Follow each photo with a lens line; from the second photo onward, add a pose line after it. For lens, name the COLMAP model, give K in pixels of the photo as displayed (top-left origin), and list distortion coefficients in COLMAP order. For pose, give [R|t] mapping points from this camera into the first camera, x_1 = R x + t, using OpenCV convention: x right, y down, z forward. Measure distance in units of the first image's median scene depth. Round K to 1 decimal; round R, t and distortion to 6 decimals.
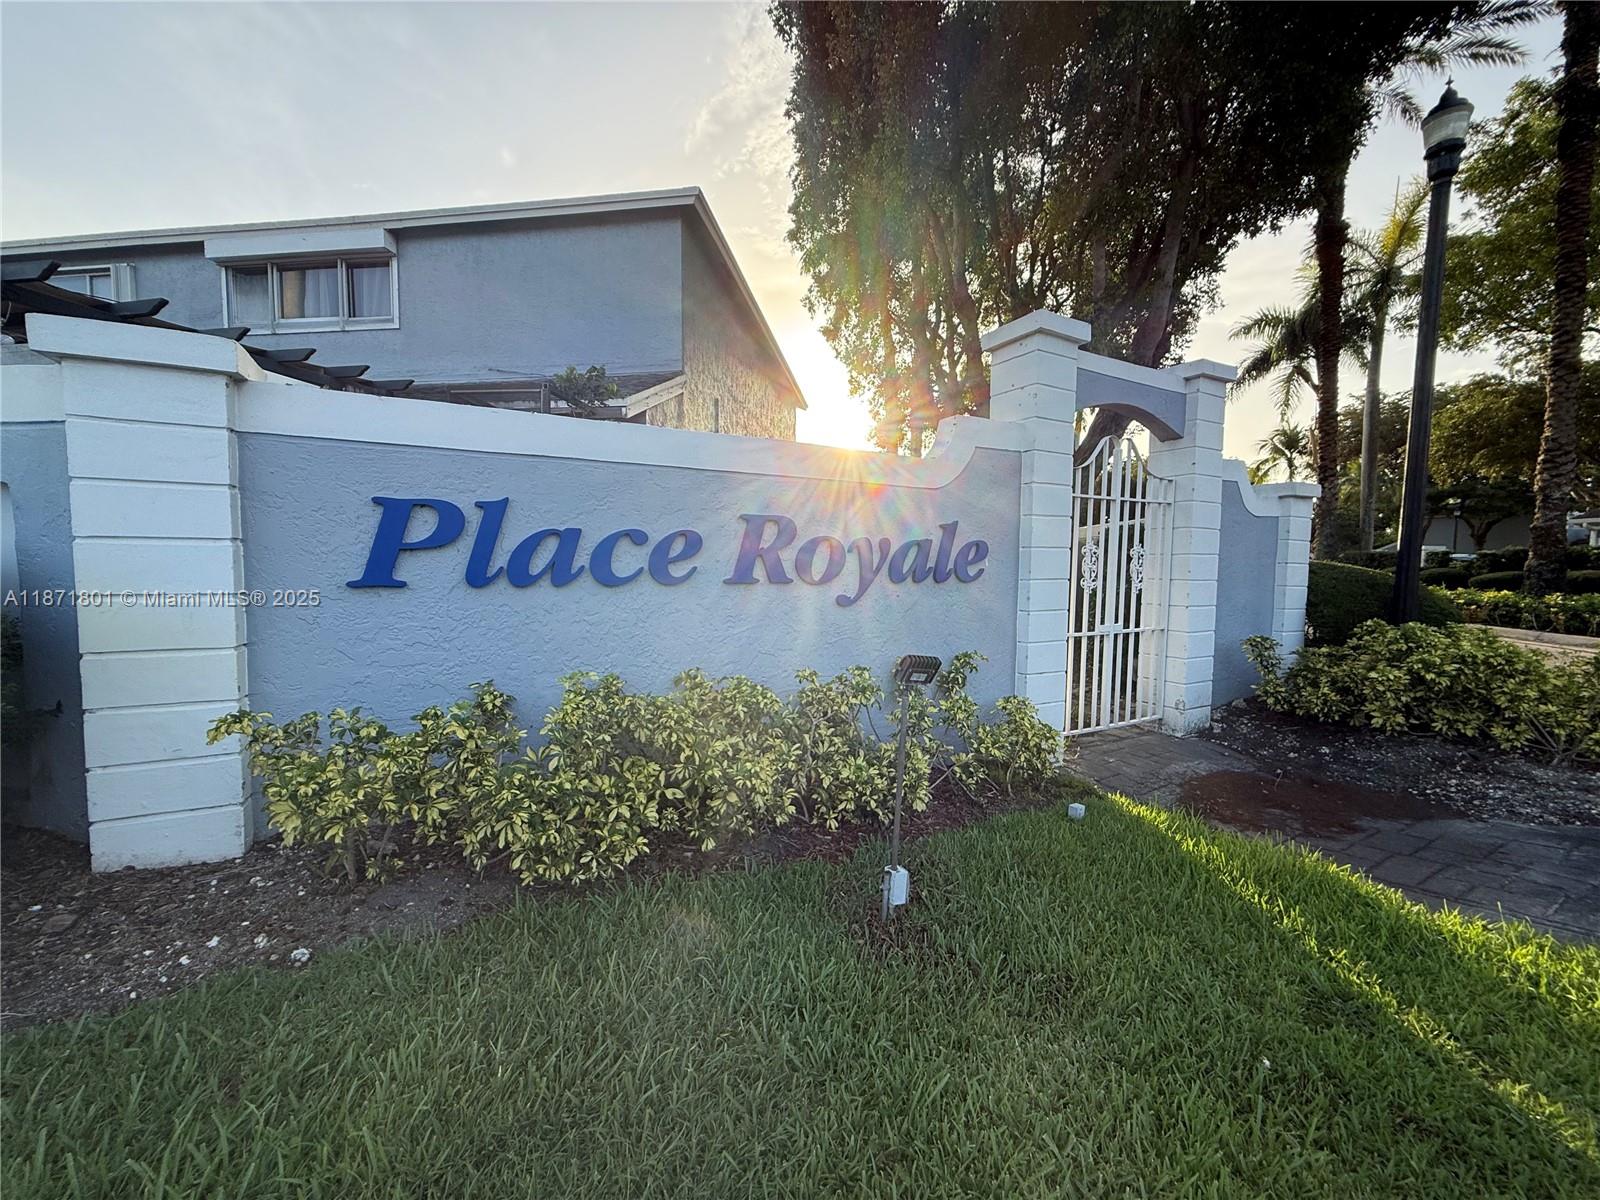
lens RADIAL K [[640.2, 0, 800.0], [0, 640.2, 600.0], [0, 0, 1]] dist [0.001398, 0.000452]
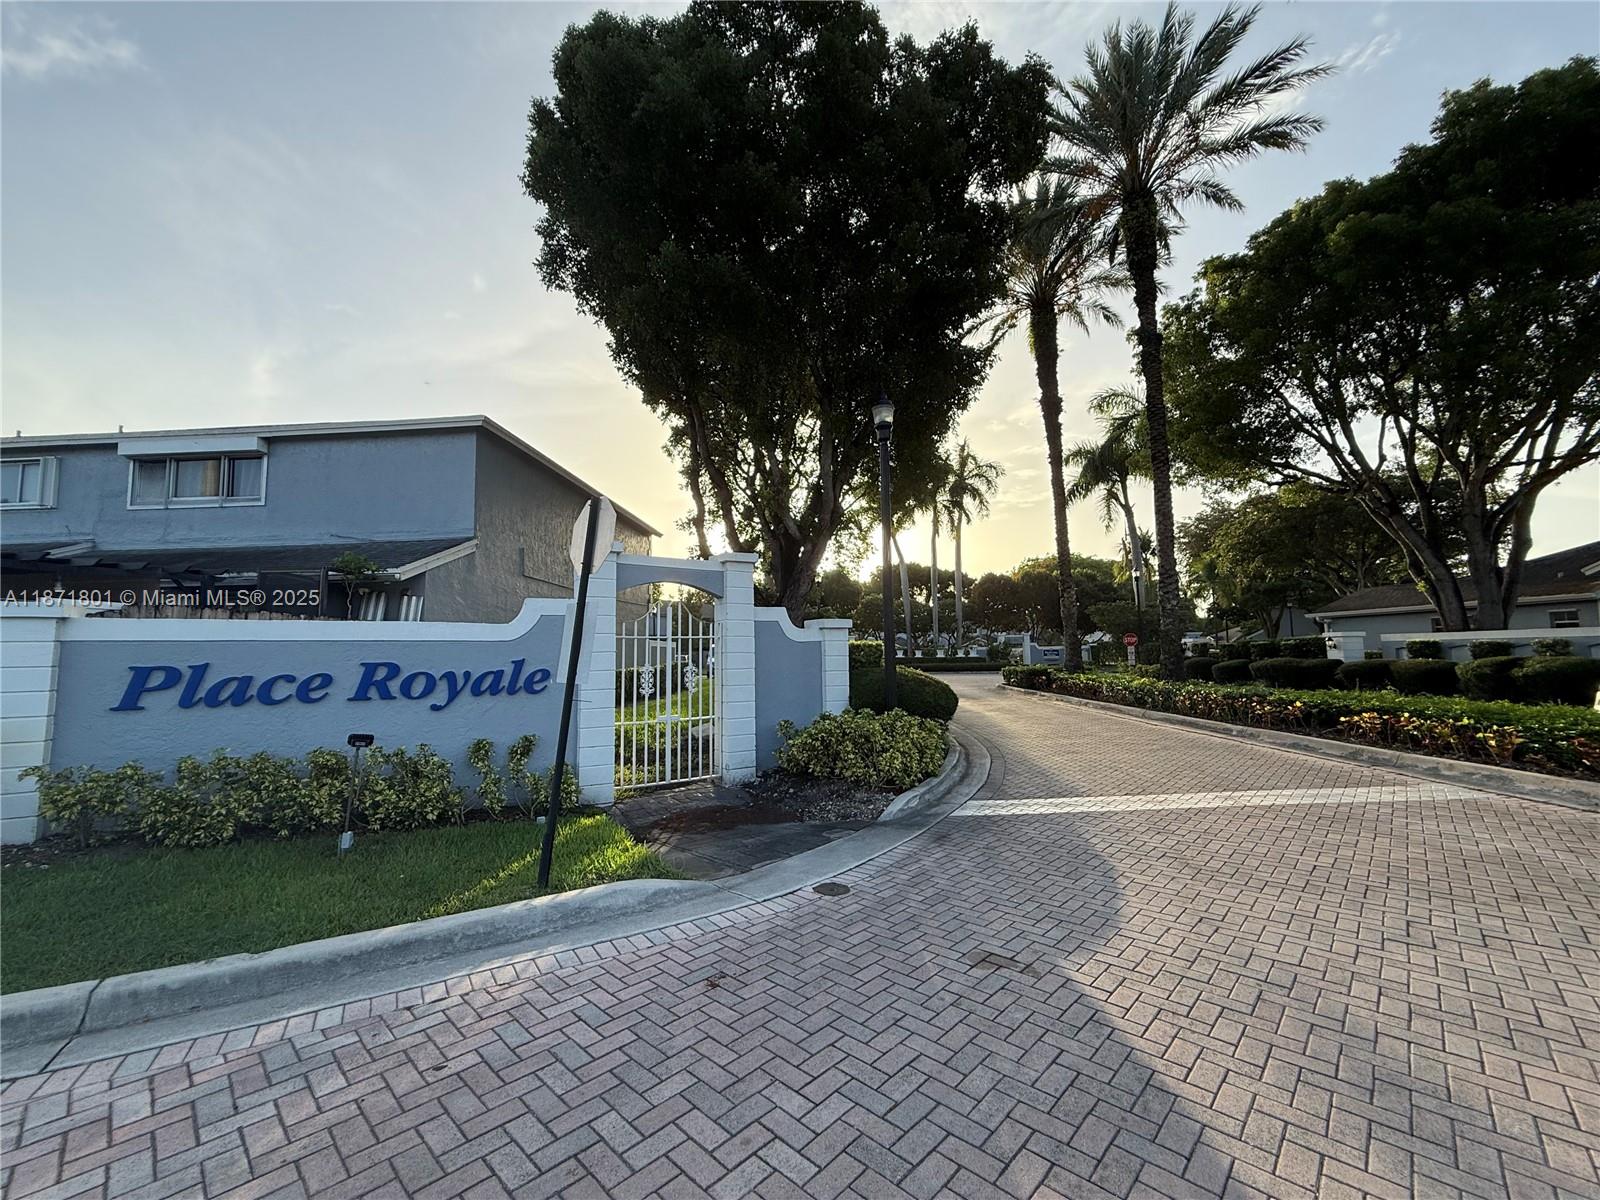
lens RADIAL K [[640.2, 0, 800.0], [0, 640.2, 600.0], [0, 0, 1]] dist [0.001398, 0.000452]
pose [[0.997833, -0.019392, 0.062871, 1.015282], [0.028521, 0.988616, -0.147730, -0.002794], [-0.059290, 0.149204, 0.987027, -0.898701]]
